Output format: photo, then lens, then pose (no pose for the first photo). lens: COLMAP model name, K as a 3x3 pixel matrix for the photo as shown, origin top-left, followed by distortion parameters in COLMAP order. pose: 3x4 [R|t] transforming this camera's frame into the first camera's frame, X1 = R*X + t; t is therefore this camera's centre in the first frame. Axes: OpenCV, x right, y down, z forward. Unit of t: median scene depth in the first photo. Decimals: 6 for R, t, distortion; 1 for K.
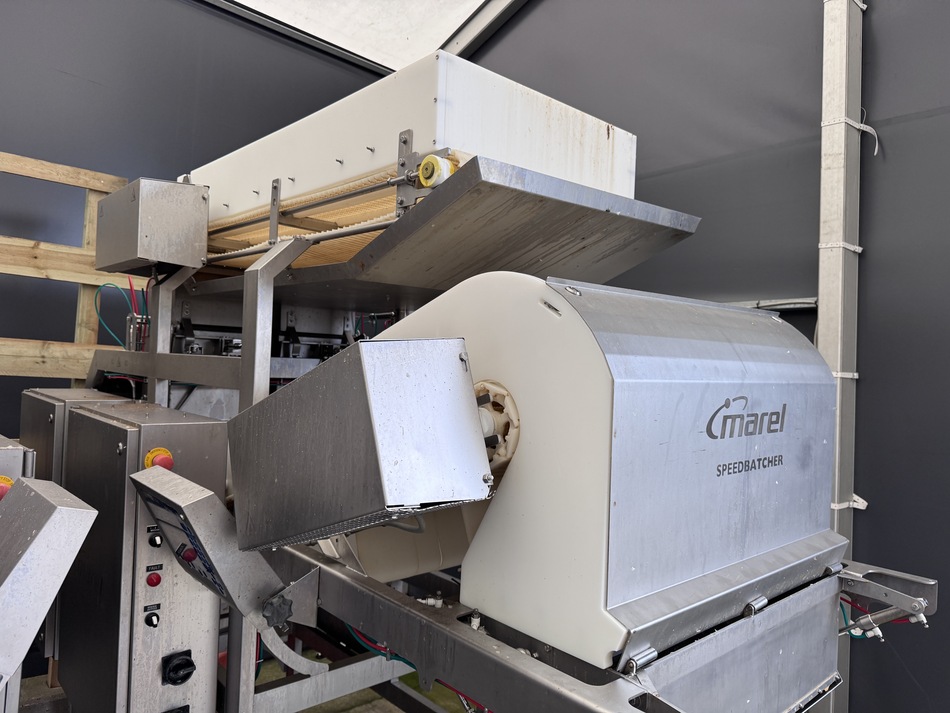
lens RADIAL K [[668.6, 0, 475.0], [0, 668.6, 356.5], [0, 0, 1]] dist [0.002313, -0.000328]
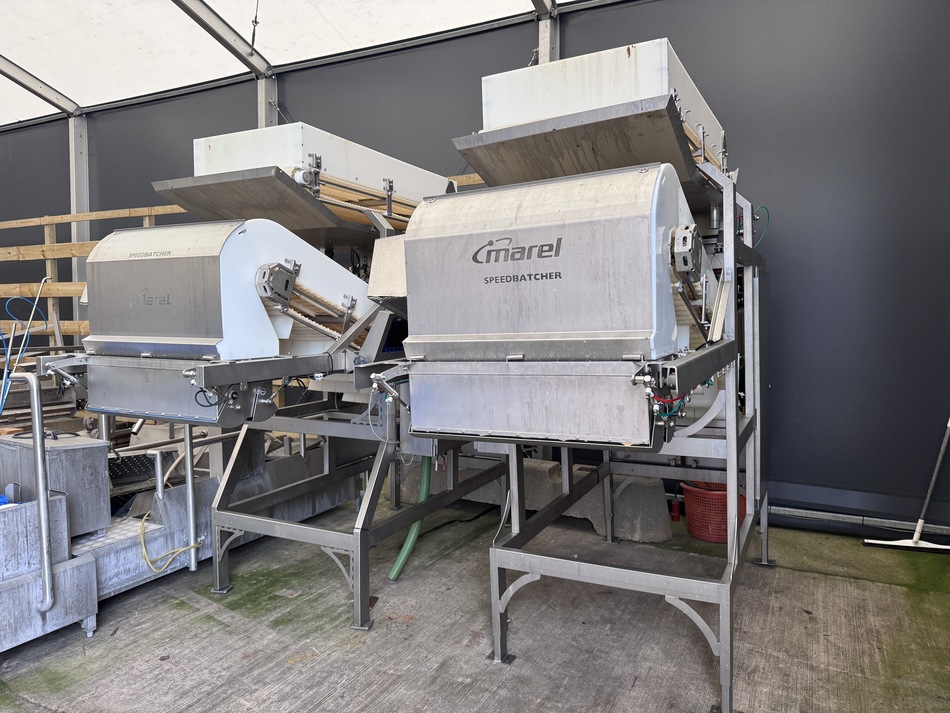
lens RADIAL K [[668.6, 0, 475.0], [0, 668.6, 356.5], [0, 0, 1]] dist [0.002313, -0.000328]
pose [[0.354285, 0.012125, -0.935059, 1.910312], [0.065774, 0.997116, 0.037851, 0.282687], [0.932821, -0.074912, 0.352466, 0.283000]]
